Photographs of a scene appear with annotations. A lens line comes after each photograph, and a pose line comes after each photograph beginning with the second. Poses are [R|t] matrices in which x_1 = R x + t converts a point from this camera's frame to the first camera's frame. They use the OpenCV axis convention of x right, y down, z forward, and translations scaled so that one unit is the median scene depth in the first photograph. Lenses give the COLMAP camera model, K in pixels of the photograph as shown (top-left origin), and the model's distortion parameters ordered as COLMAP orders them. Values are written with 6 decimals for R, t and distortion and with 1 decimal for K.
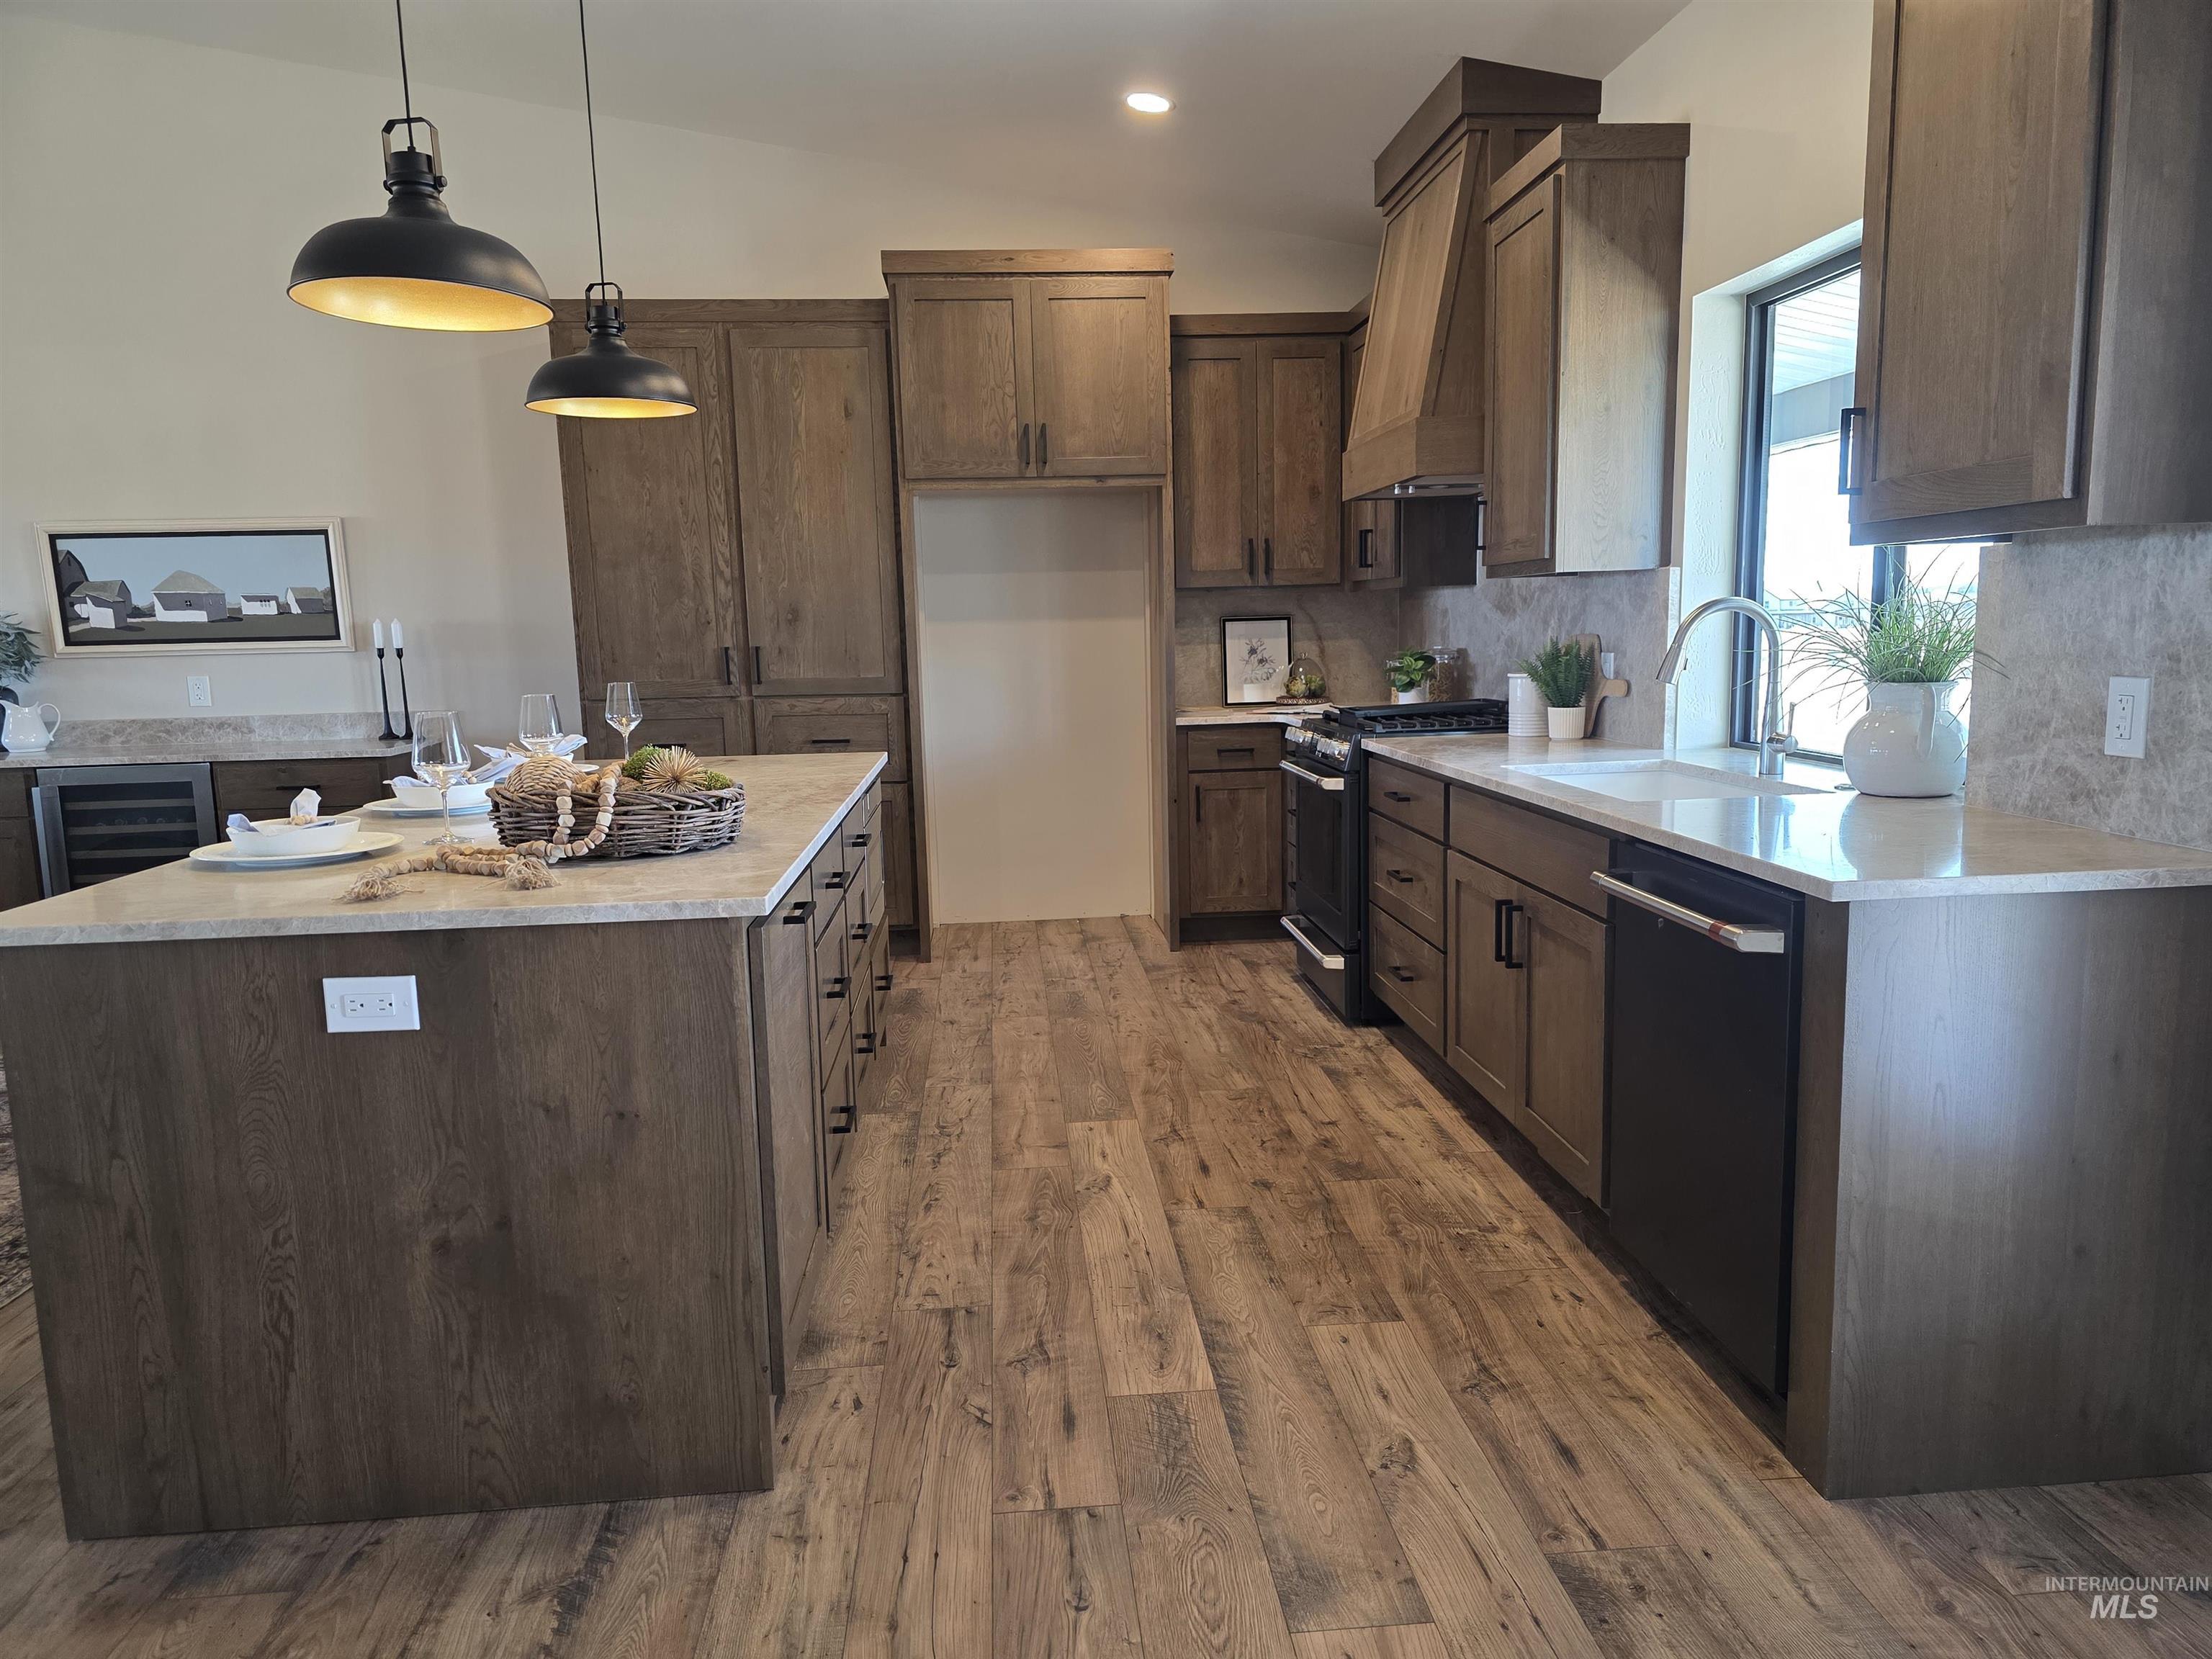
lens RADIAL K [[1494.1, 0, 1106.0], [0, 1494.1, 829.5], [0, 0, 1]] dist [0.080188, -0.086525]
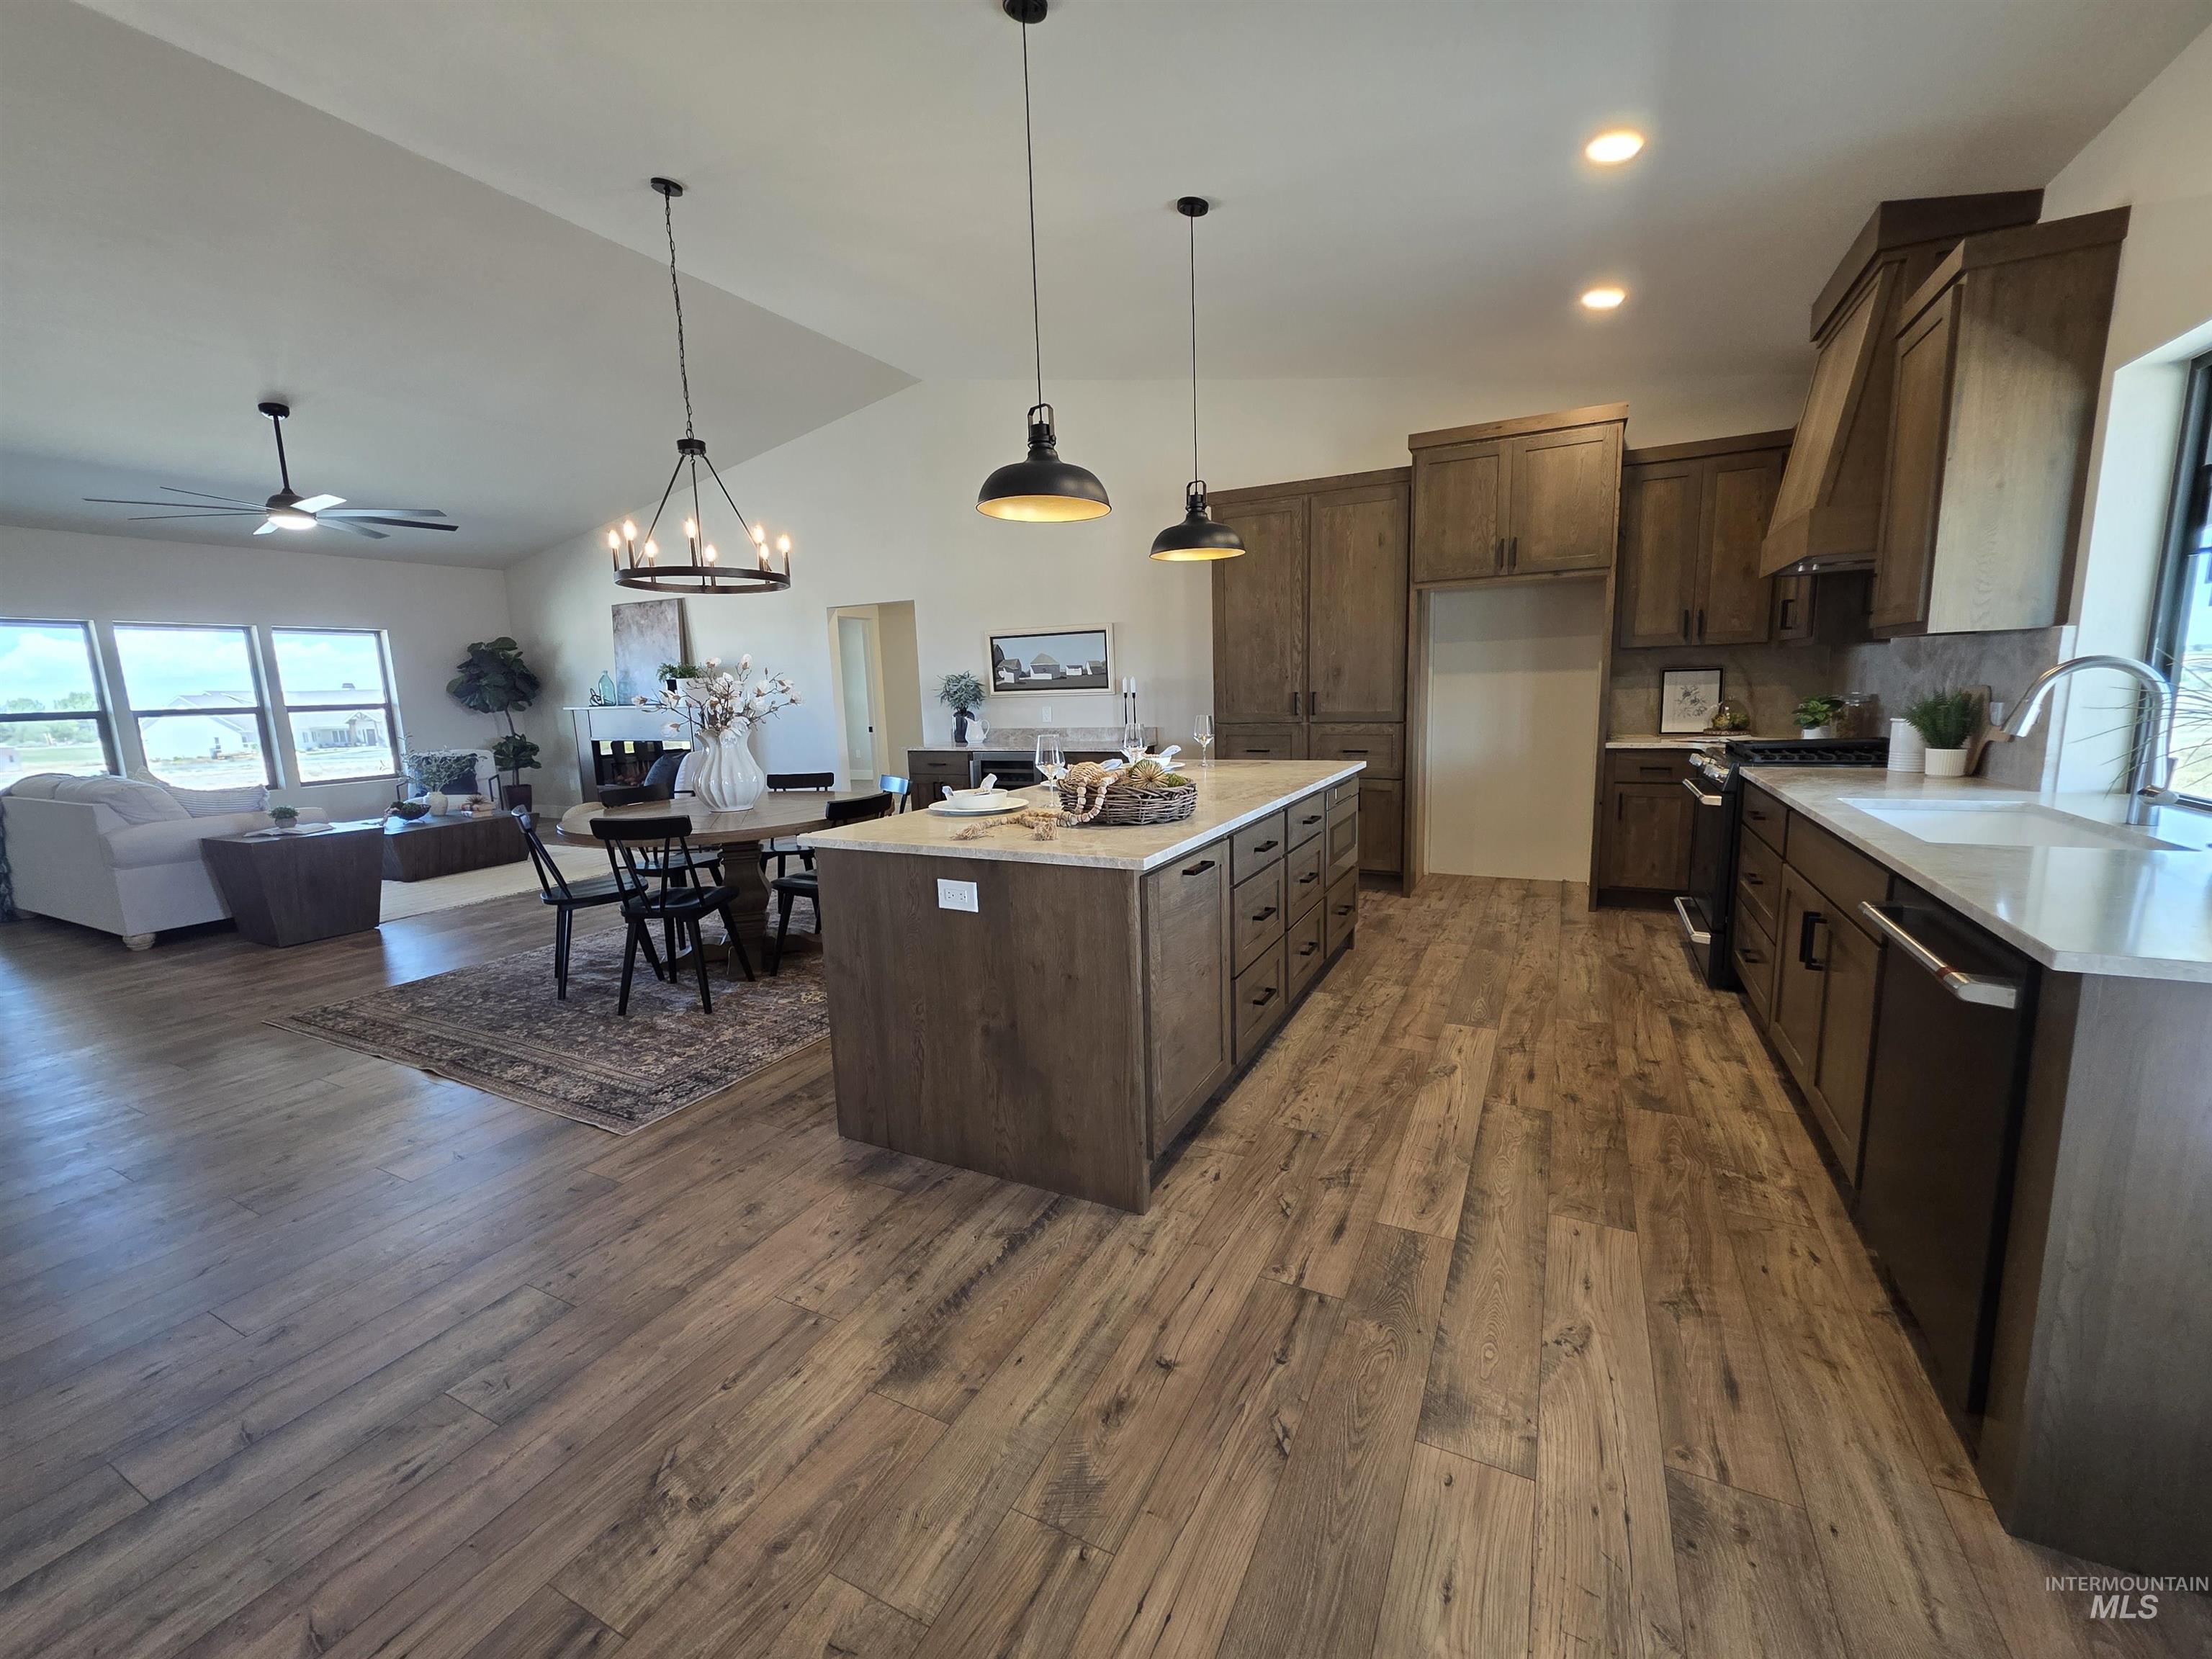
lens RADIAL K [[889.9, 0, 1114.6], [0, 889.9, 819.0], [0, 0, 1]] dist [0.002017, 0.000481]
pose [[0.854647, 0.075308, -0.513719, 0.127894], [-0.060940, 0.997136, 0.044791, -0.021103], [0.515621, -0.006975, 0.856789, 0.091180]]
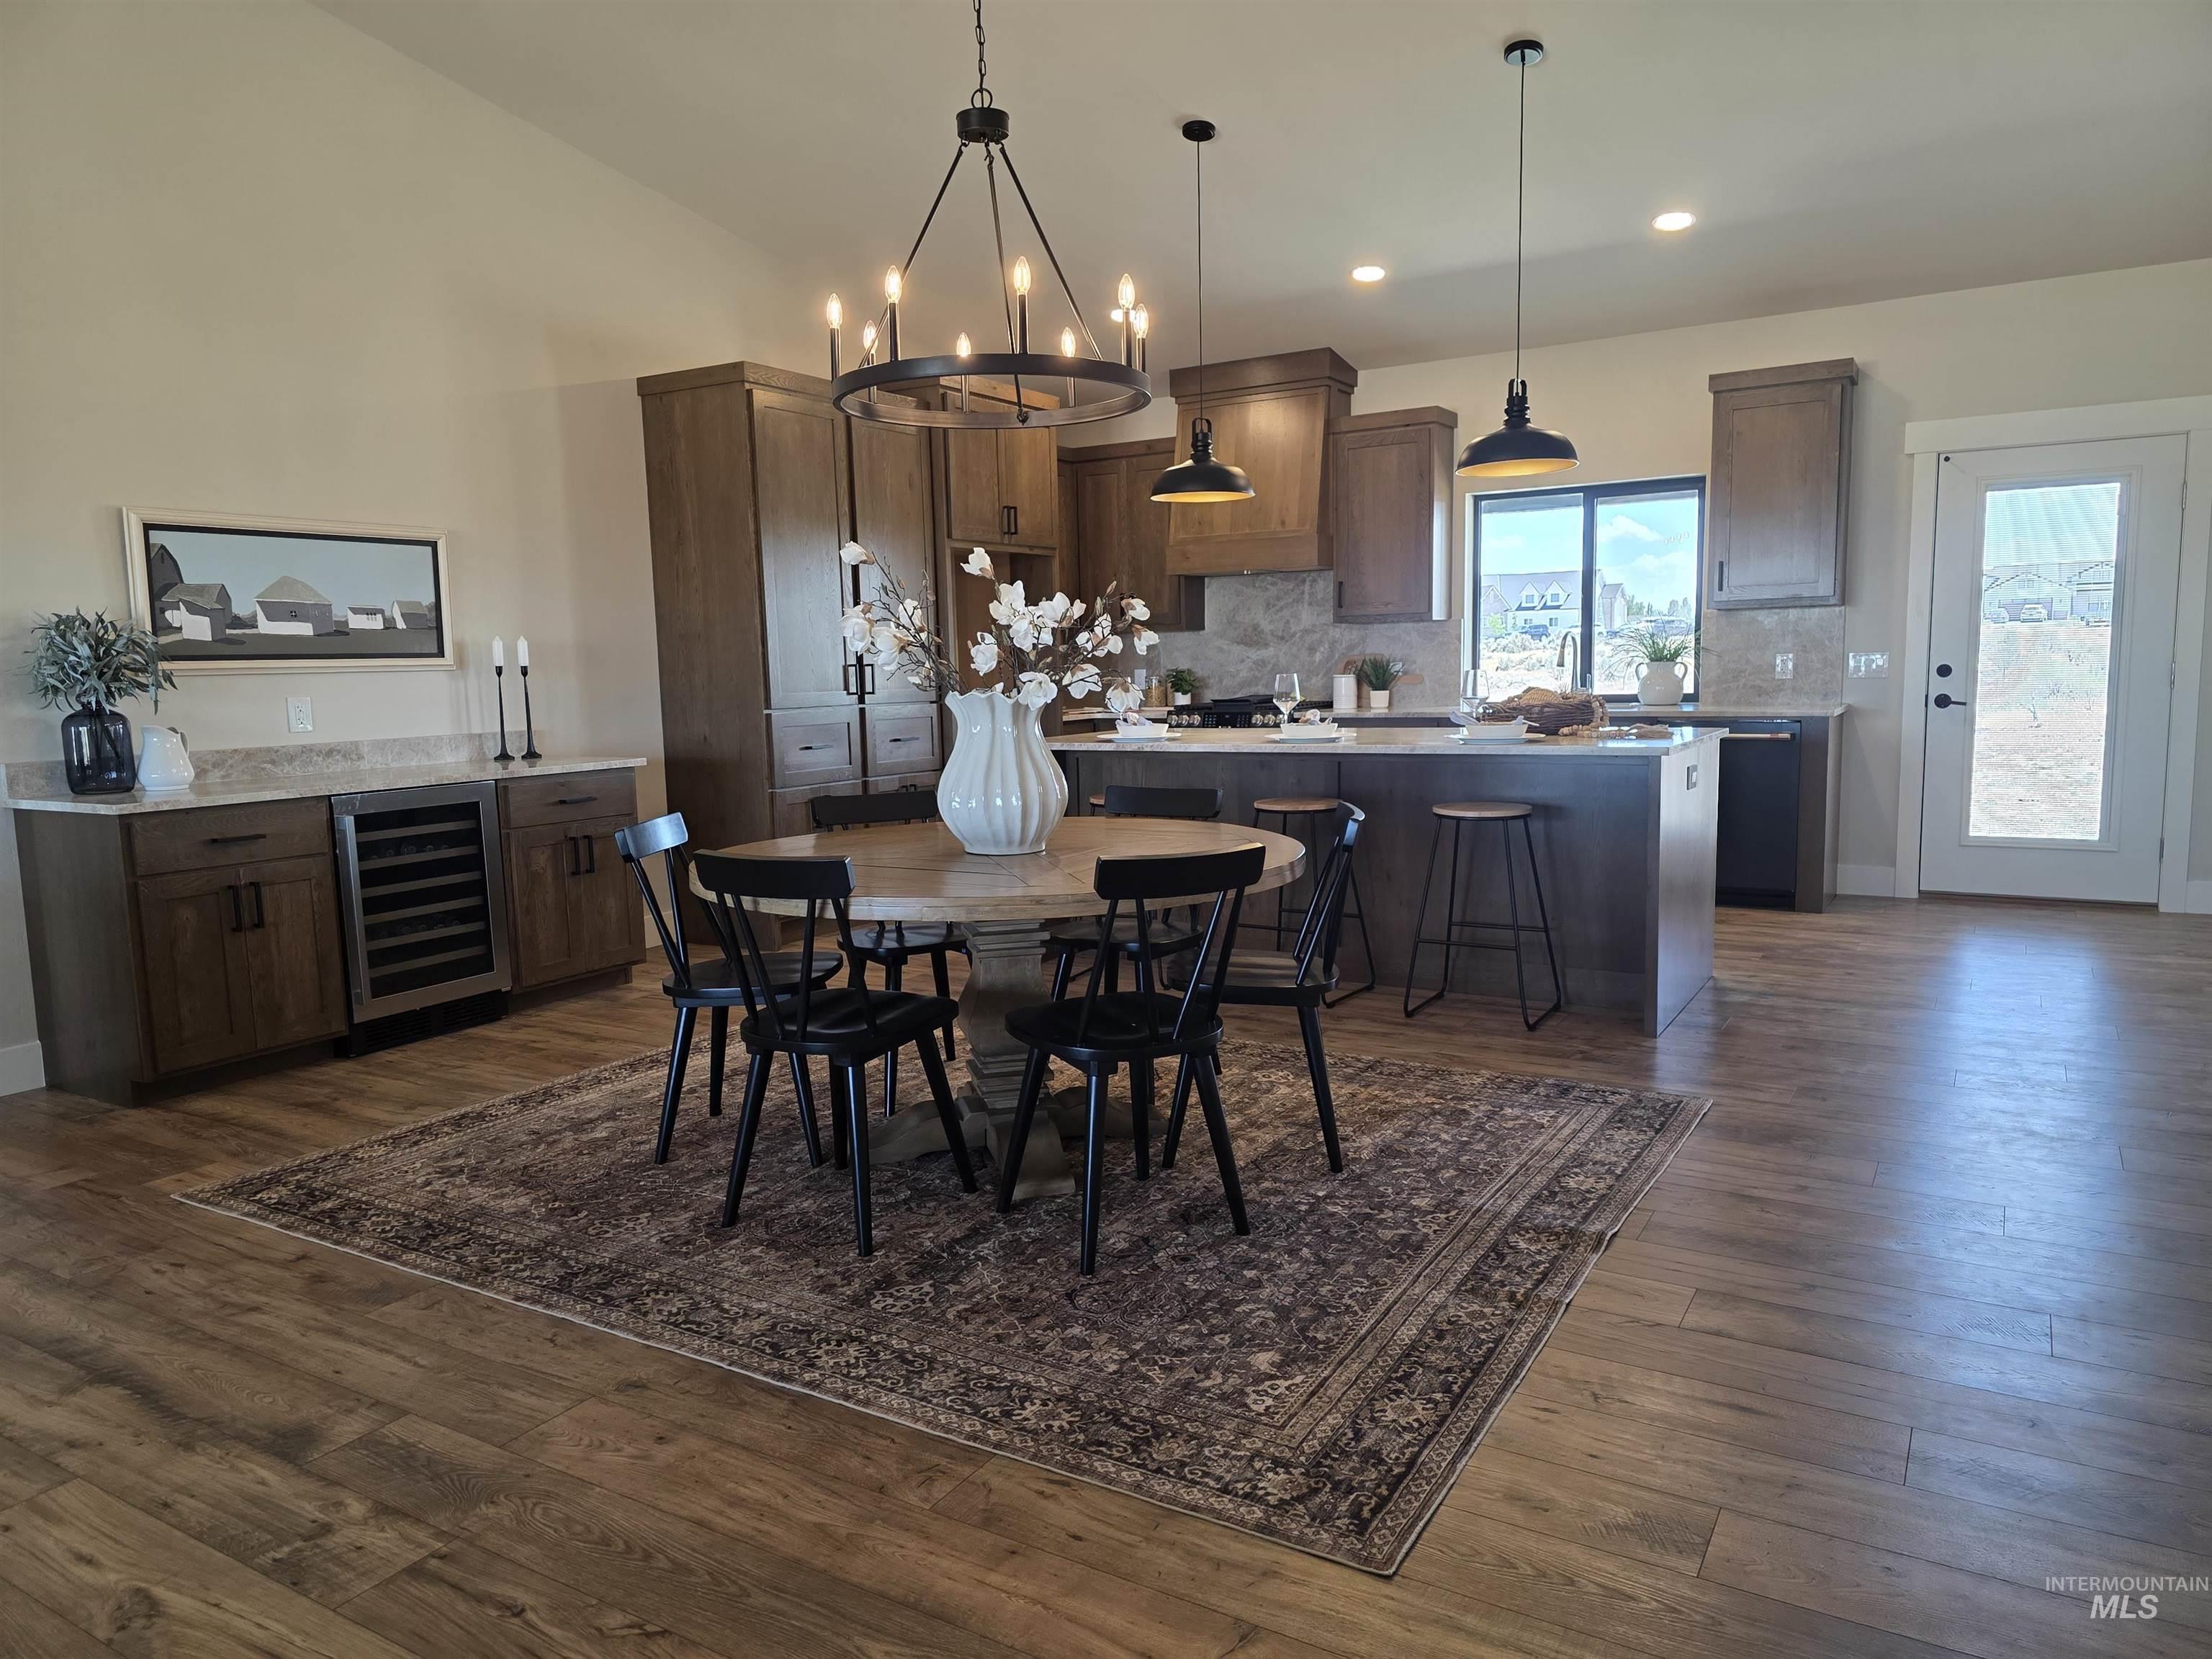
lens RADIAL K [[1494.1, 0, 1106.0], [0, 1494.1, 829.5], [0, 0, 1]] dist [0.080188, -0.086525]
pose [[0.581171, -0.082972, 0.809540, -1.651131], [0.121015, 0.992540, 0.014851, 0.027673], [-0.804733, 0.089335, 0.586876, 0.196158]]
